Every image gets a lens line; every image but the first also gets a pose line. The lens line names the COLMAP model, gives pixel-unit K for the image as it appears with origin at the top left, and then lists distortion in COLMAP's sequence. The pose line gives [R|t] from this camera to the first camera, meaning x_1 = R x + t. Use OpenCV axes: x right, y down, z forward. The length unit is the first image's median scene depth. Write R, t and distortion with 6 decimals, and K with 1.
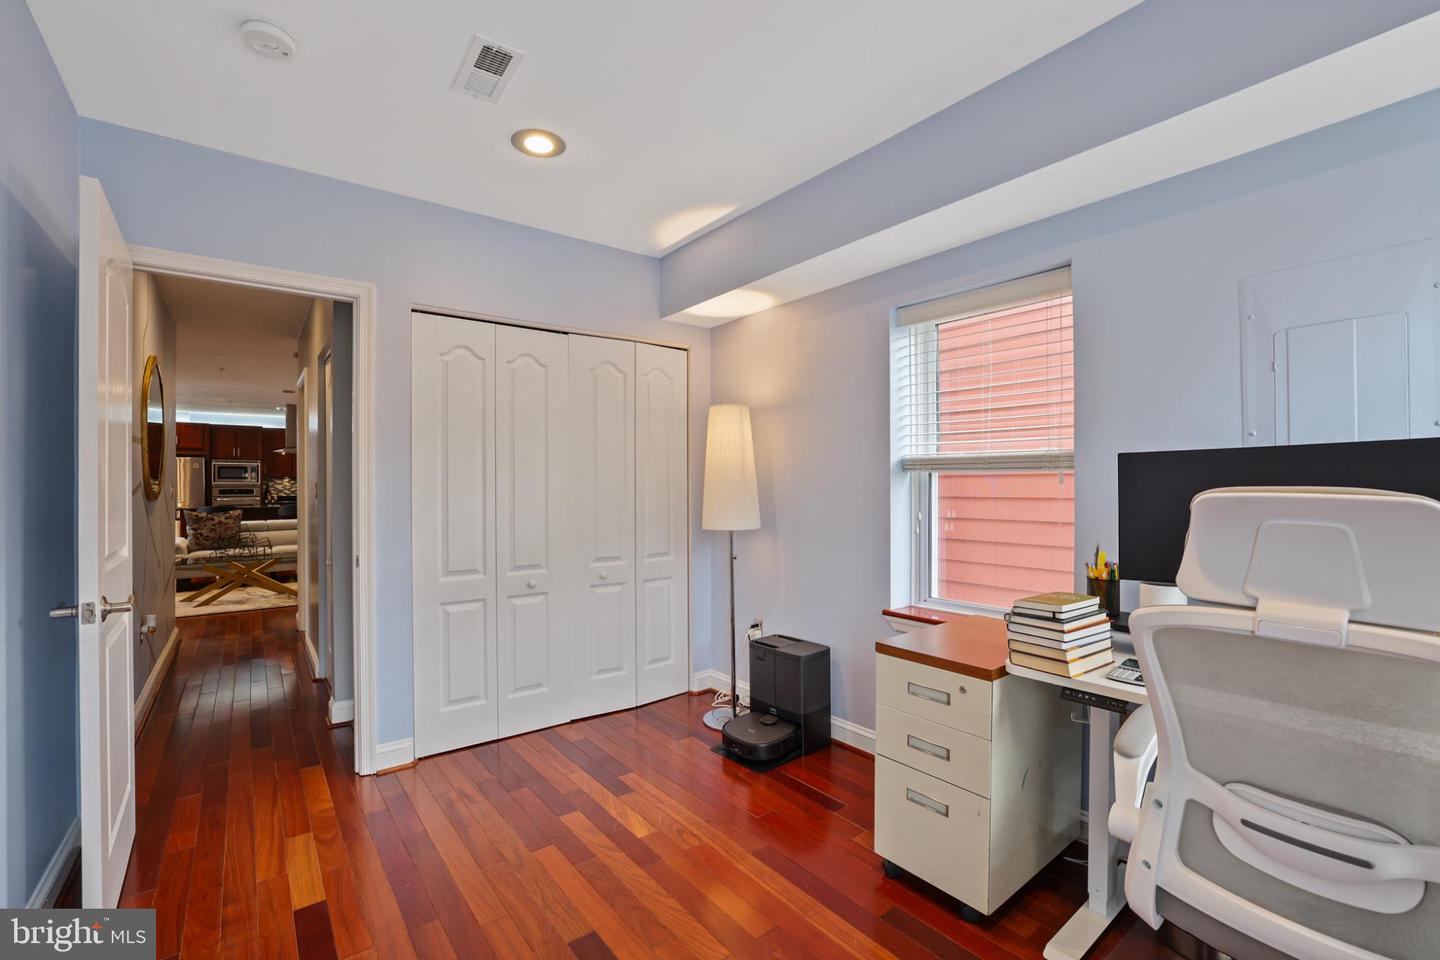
lens RADIAL K [[612.6, 0, 718.1], [0, 612.6, 482.1], [0, 0, 1]] dist [-0.021749, 0.007540]
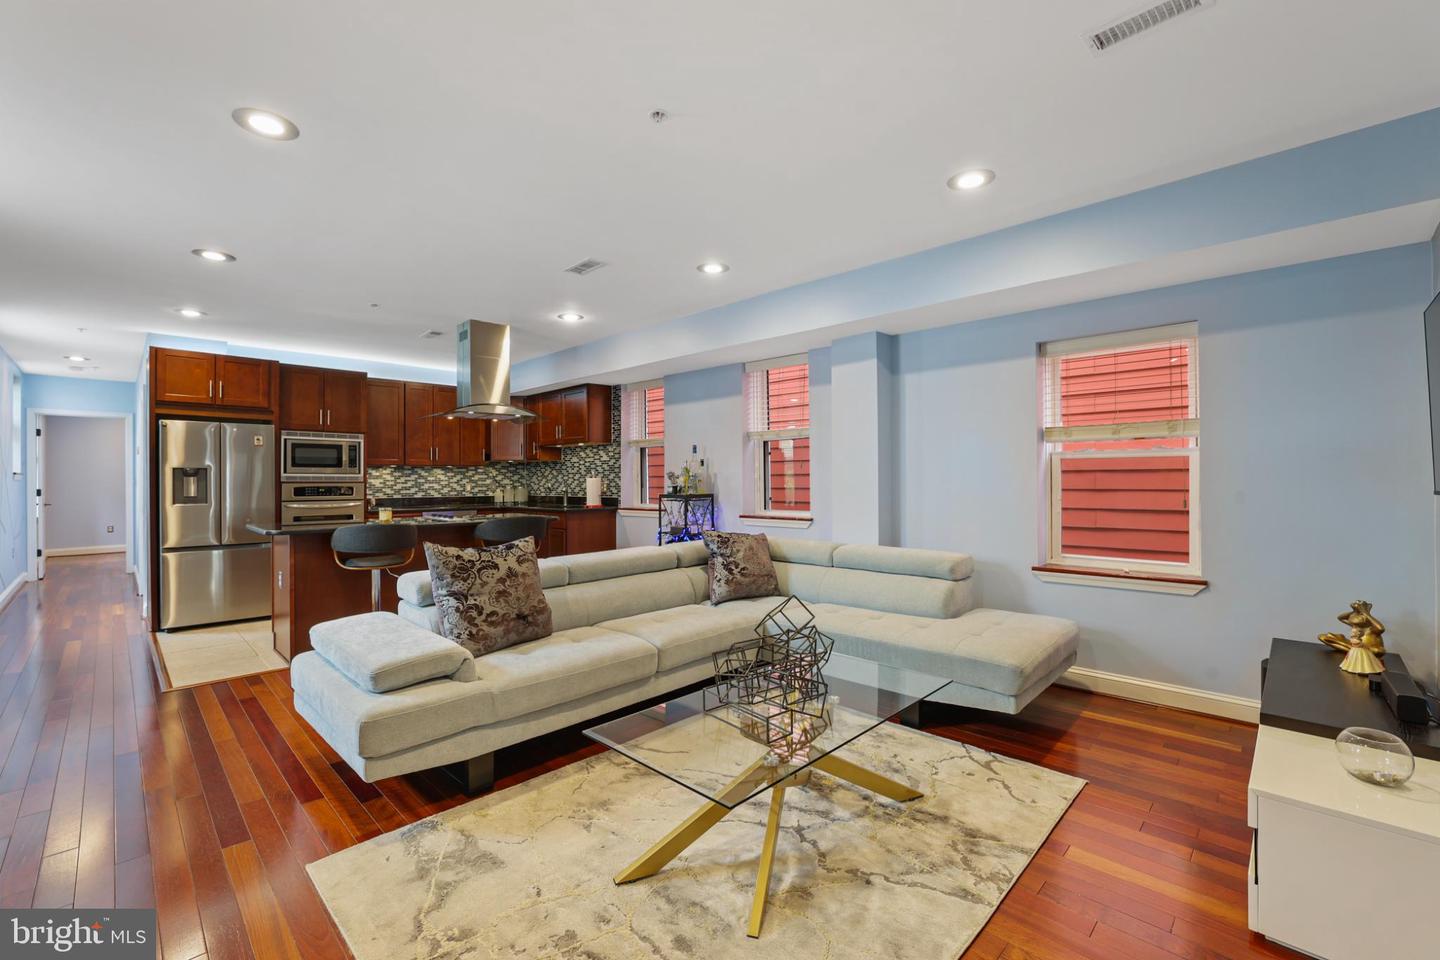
lens RADIAL K [[612.6, 0, 719.7], [0, 612.6, 478.5], [0, 0, 1]] dist [-0.021749, 0.007540]
pose [[0.992377, -0.003136, 0.123198, -0.521062], [0.003267, 0.999994, -0.000864, 0.006341], [-0.123195, 0.001260, 0.992382, 0.428272]]
